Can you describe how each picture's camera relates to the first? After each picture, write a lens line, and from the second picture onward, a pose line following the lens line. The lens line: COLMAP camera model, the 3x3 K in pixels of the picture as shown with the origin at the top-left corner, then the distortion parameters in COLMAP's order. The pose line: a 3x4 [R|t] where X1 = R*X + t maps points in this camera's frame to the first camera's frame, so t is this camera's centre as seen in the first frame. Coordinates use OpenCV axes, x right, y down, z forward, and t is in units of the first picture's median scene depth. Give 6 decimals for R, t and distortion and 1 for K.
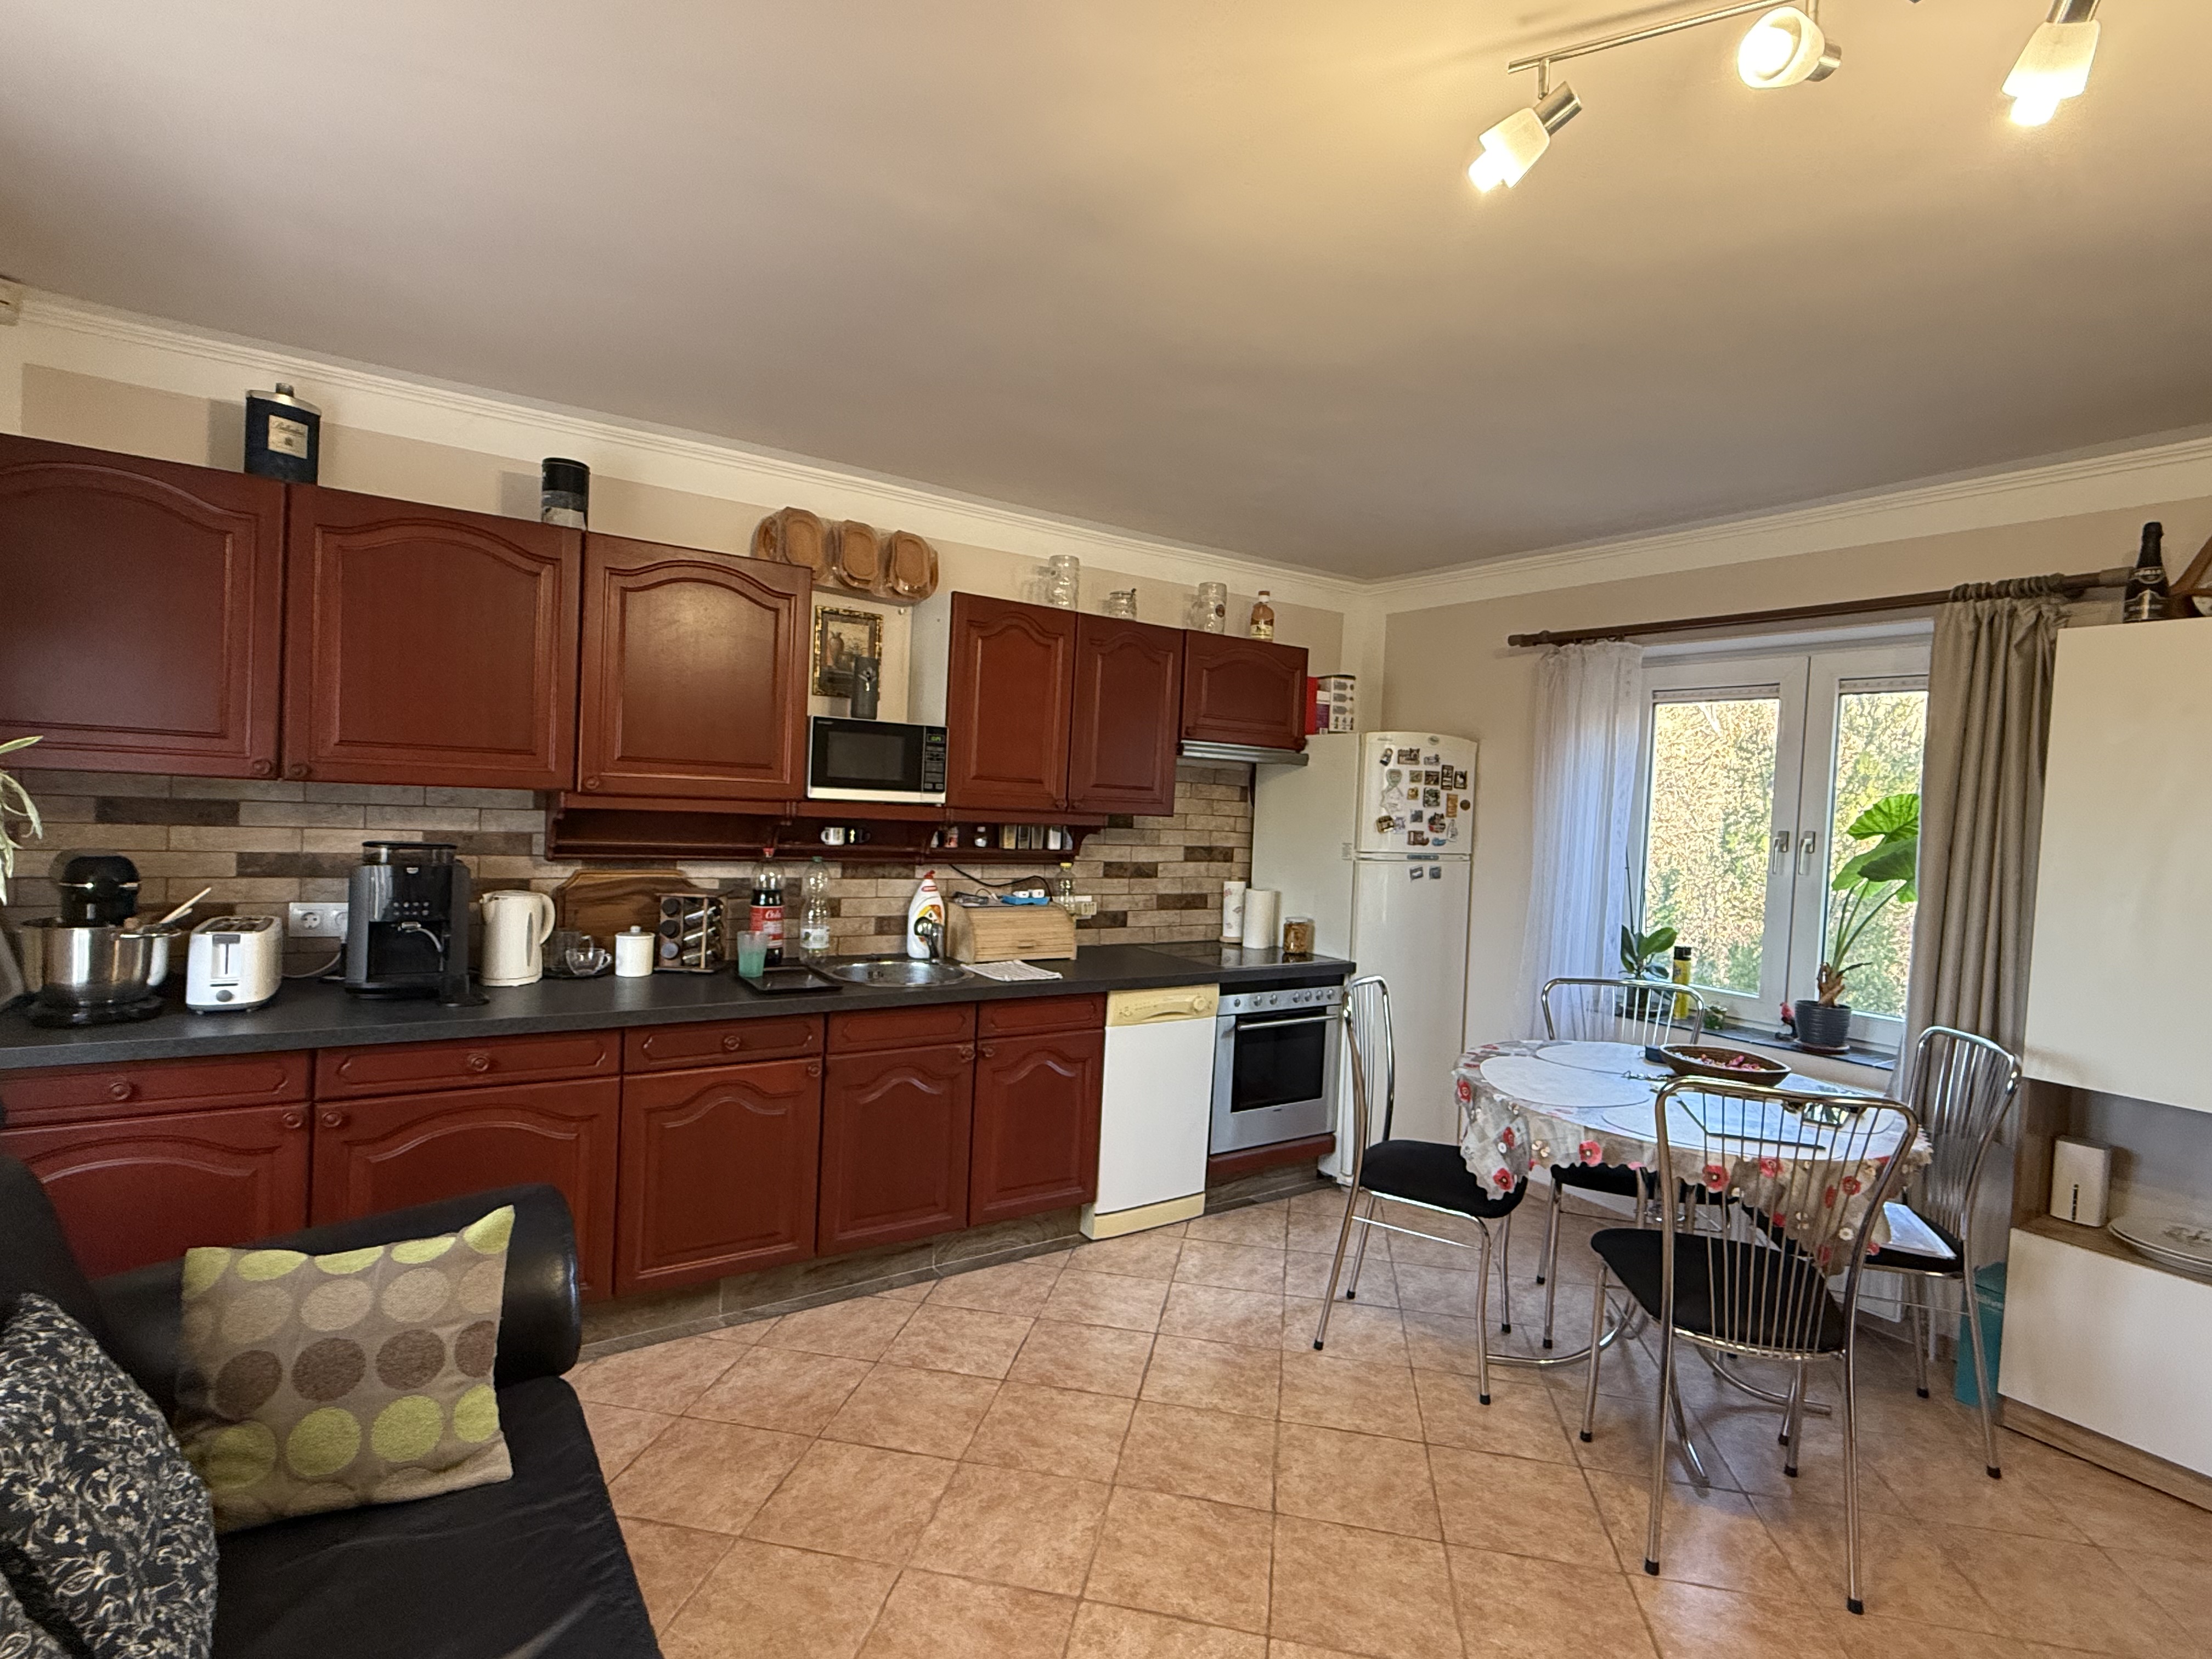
lens RADIAL K [[1076.2, 0, 1109.1], [0, 1076.2, 831.5], [0, 0, 1]] dist [0.004625, -0.001532]
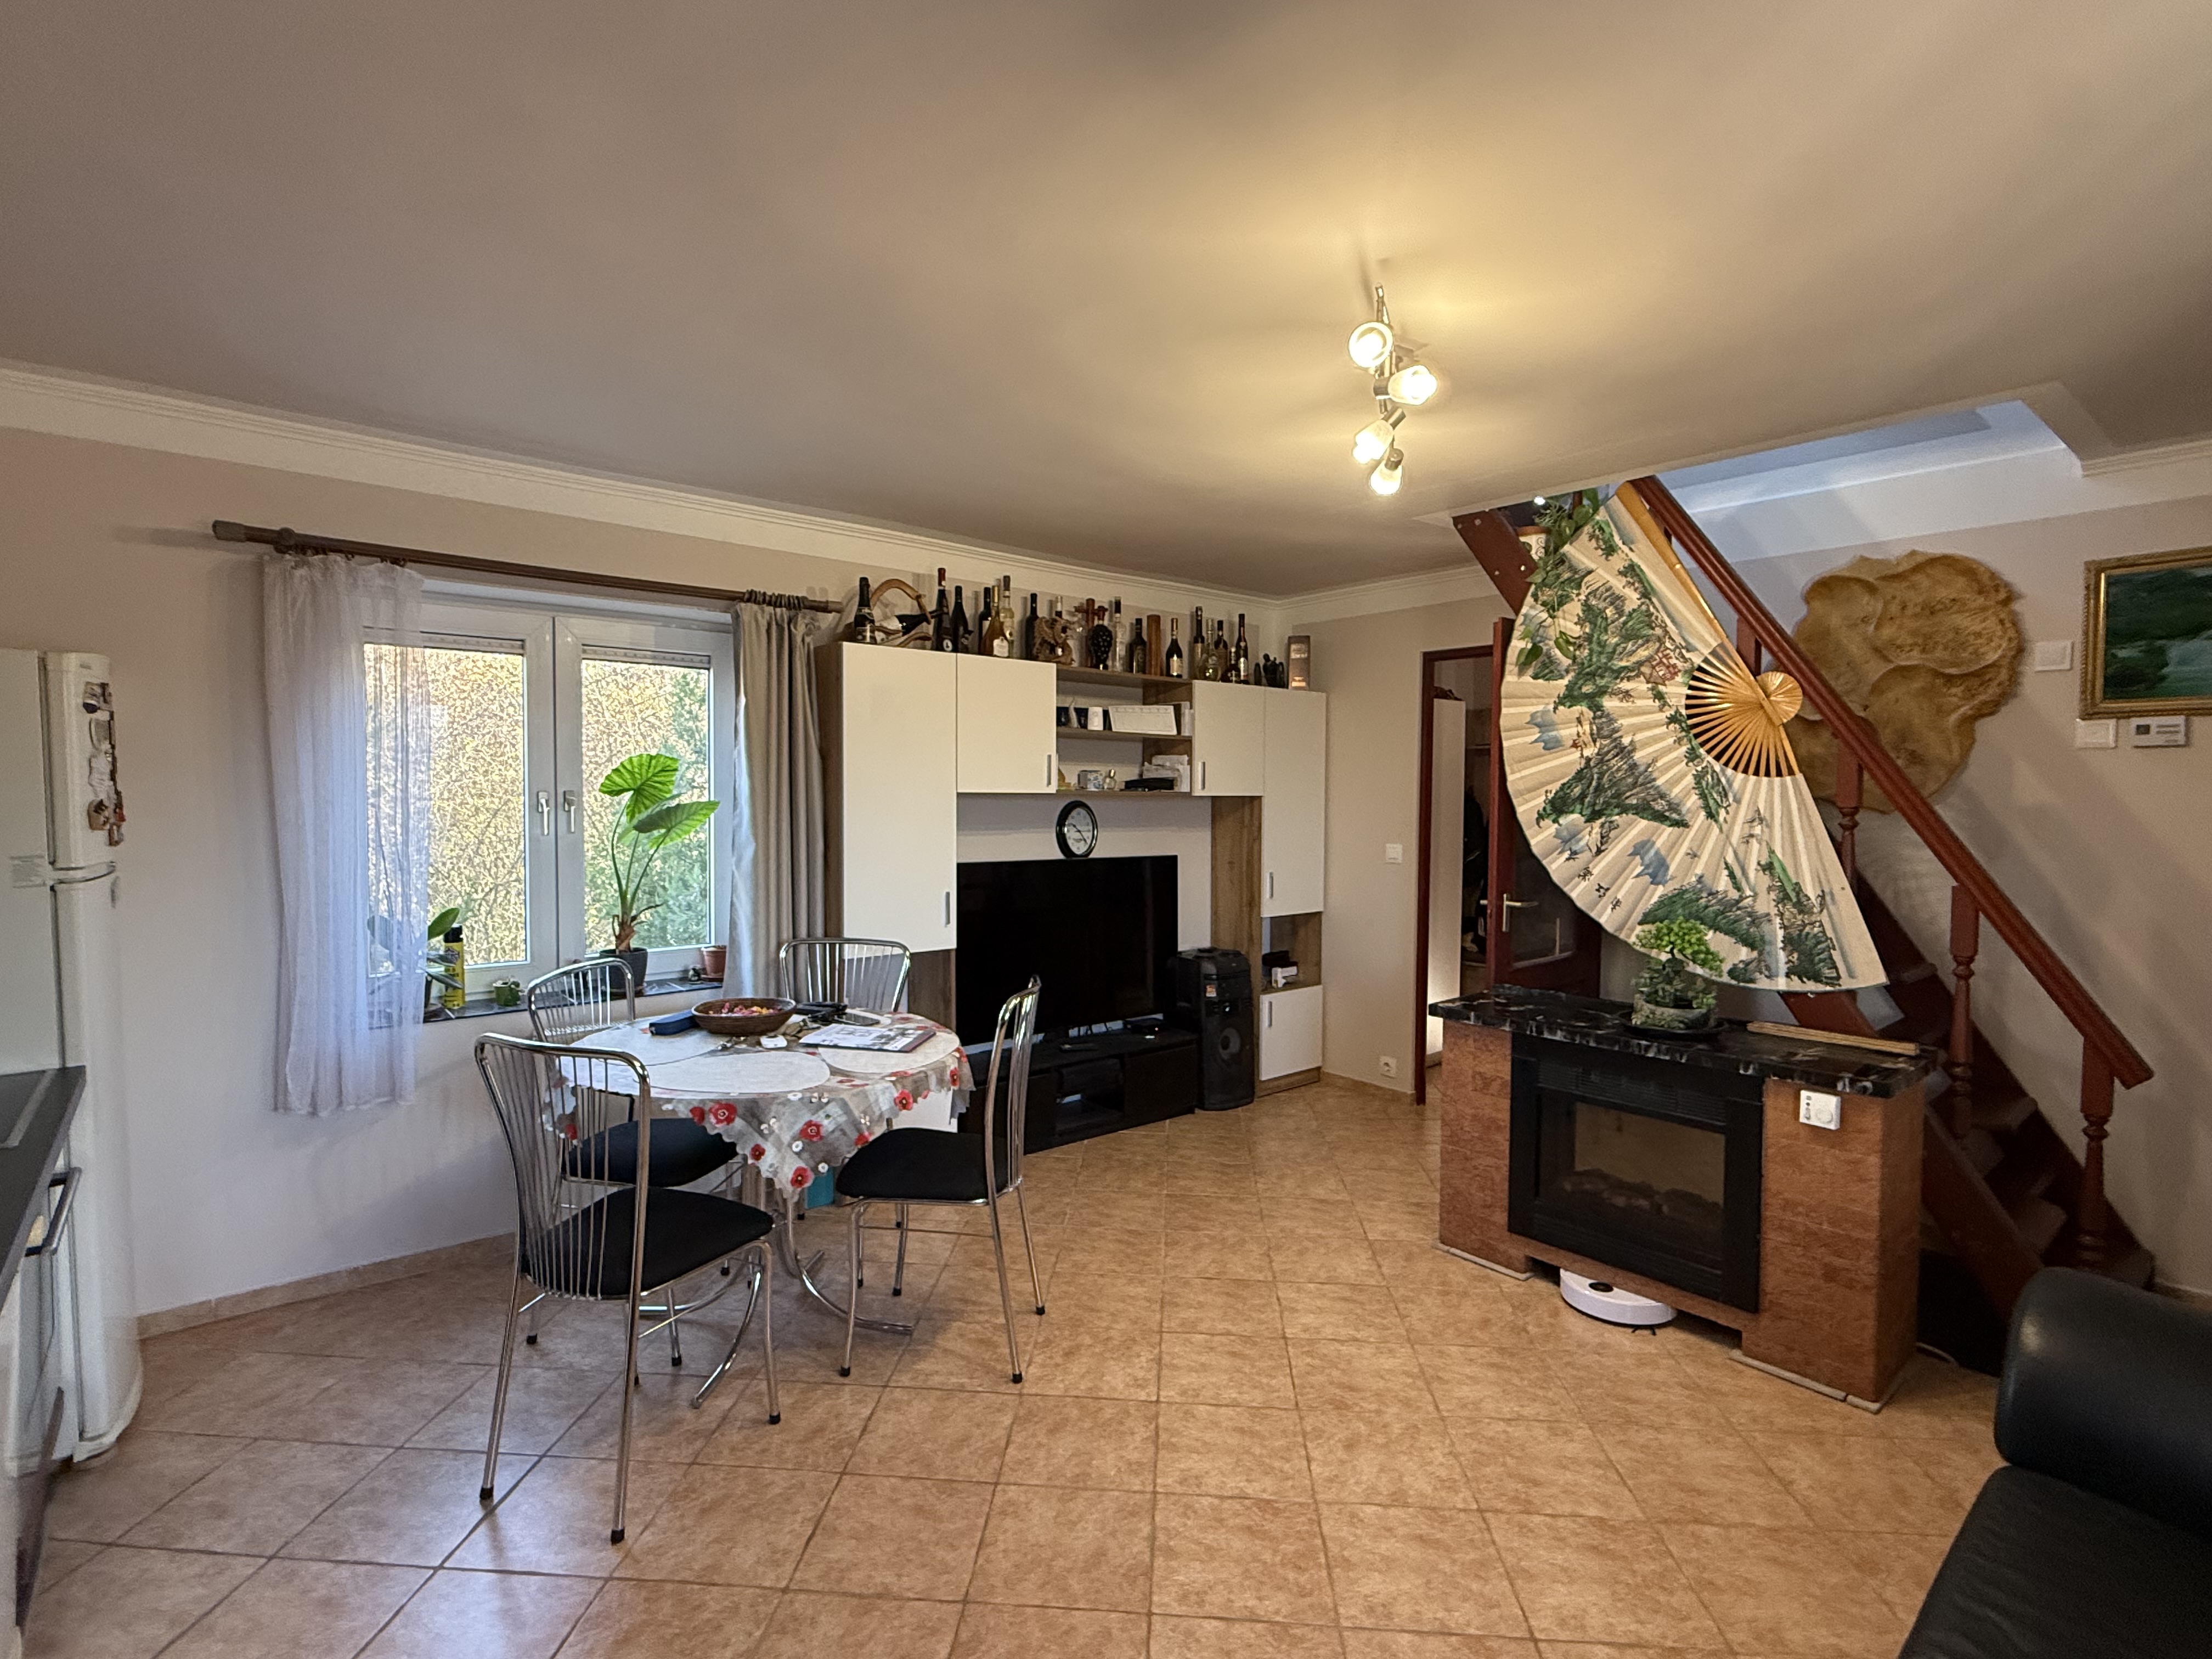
lens RADIAL K [[1076.2, 0, 1104.6], [0, 1076.2, 832.8], [0, 0, 1]] dist [0.004625, -0.001532]
pose [[-0.109673, -0.093035, 0.989604, -0.437806], [0.016135, 0.995312, 0.095360, -0.051215], [-0.993837, 0.026426, -0.107657, 0.622688]]
